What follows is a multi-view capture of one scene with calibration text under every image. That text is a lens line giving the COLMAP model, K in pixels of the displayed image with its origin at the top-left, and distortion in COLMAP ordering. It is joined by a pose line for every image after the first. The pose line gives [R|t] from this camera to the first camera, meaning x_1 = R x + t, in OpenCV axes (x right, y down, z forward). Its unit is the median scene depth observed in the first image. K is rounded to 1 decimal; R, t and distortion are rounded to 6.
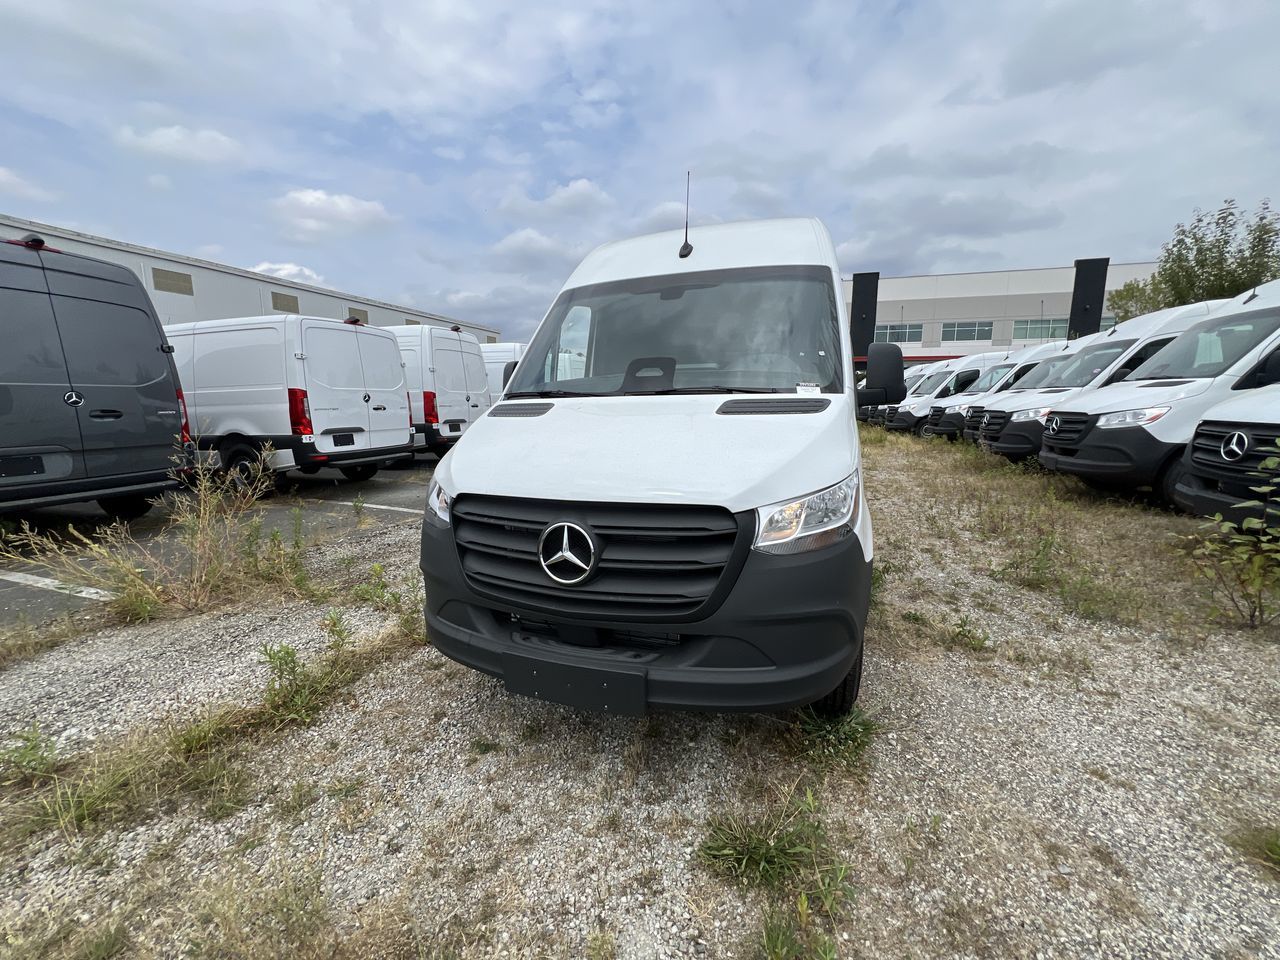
lens RADIAL K [[513.3, 0, 637.1], [0, 513.3, 477.5], [0, 0, 1]] dist [-0.002048, 0.000234]
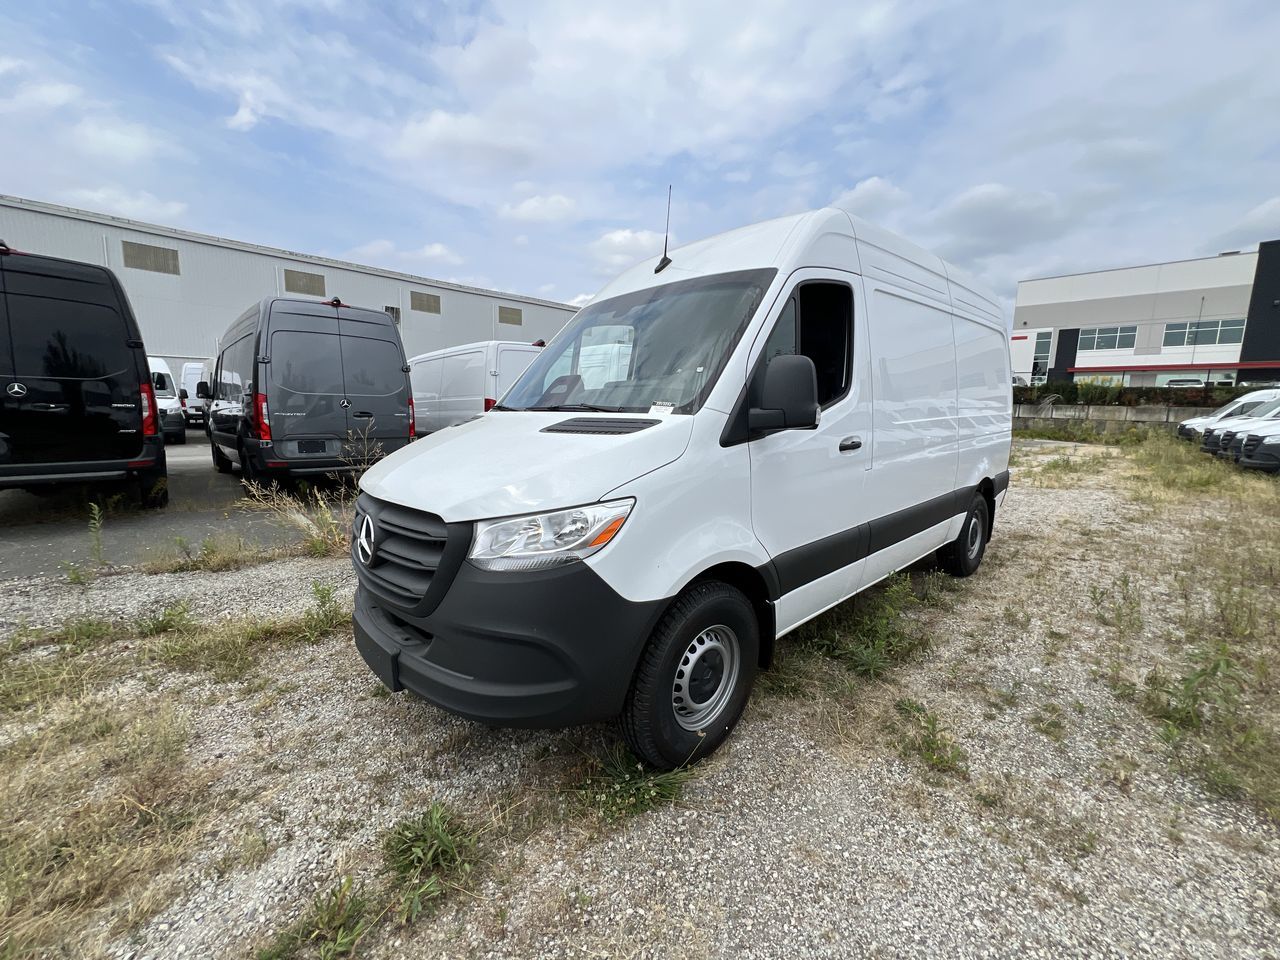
lens RADIAL K [[513.3, 0, 637.1], [0, 513.3, 477.5], [0, 0, 1]] dist [-0.002048, 0.000234]
pose [[0.877838, 0.084417, -0.471460, 0.579636], [-0.094727, 0.995502, 0.001871, -0.036178], [0.469497, 0.043018, 0.881886, 0.133839]]
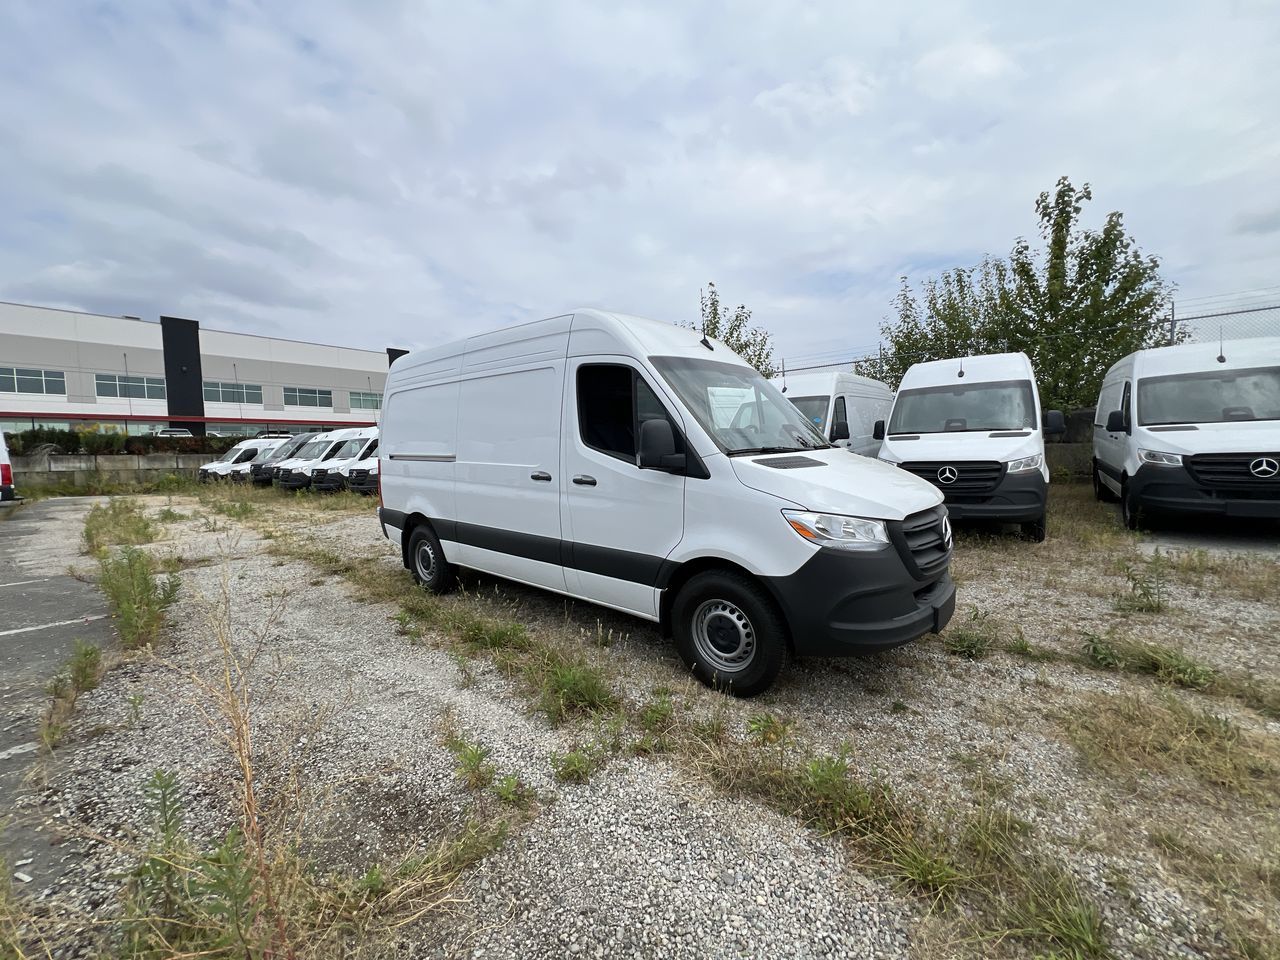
lens RADIAL K [[509.7, 0, 641.0], [0, 509.7, 483.2], [0, 0, 1]] dist [-0.000928, -0.000455]
pose [[0.359509, -0.067578, 0.930691, -1.290601], [0.171331, 0.985199, 0.005354, -0.129782], [-0.917278, 0.157532, 0.365766, 0.770830]]
